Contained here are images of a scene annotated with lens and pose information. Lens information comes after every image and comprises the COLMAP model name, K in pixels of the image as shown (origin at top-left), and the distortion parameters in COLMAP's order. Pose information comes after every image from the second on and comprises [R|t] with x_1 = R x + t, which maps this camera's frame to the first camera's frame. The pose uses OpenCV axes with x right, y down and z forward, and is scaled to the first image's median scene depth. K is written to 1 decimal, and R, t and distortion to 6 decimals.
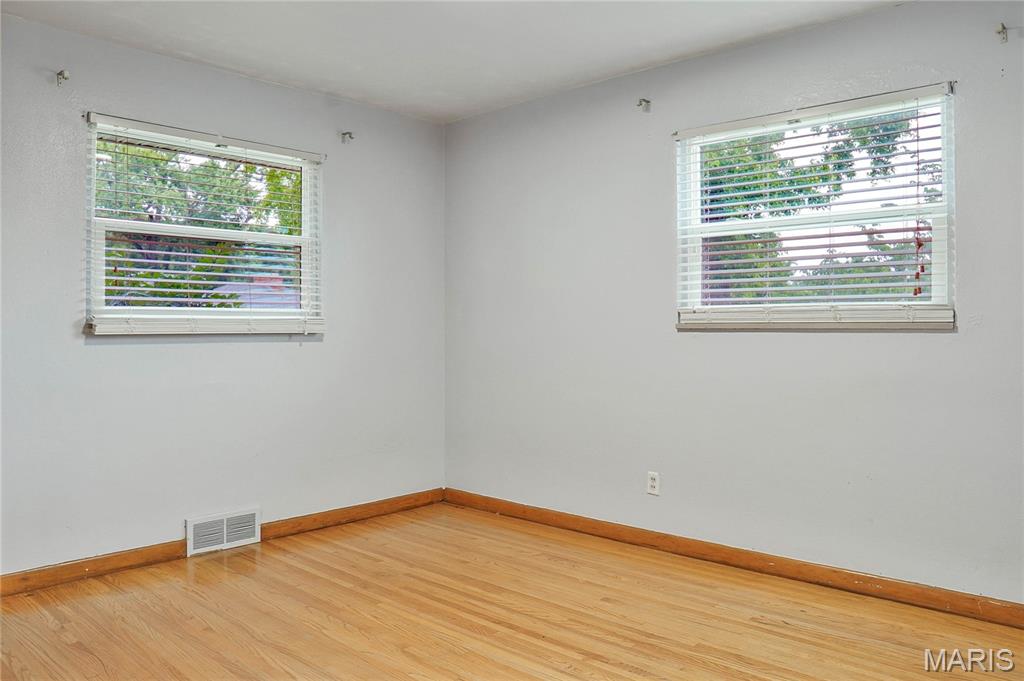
lens RADIAL K [[755.5, 0, 512.0], [0, 755.5, 340.5], [0, 0, 1]] dist [-0.061756, -0.001406]
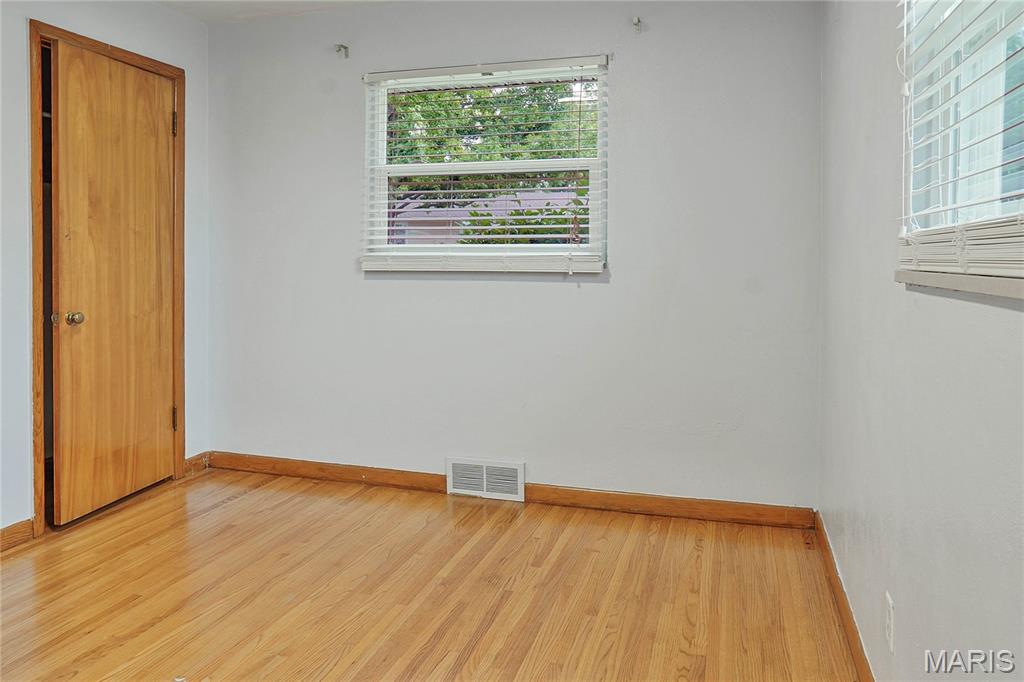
lens RADIAL K [[749.4, 0, 501.5], [0, 749.4, 284.6], [0, 0, 1]] dist [-0.051560, -0.001219]
pose [[0.431462, 0.028892, -0.901668, 0.495644], [-0.020785, 0.999540, 0.022083, -0.014283], [0.901892, 0.009213, 0.431864, 0.629201]]
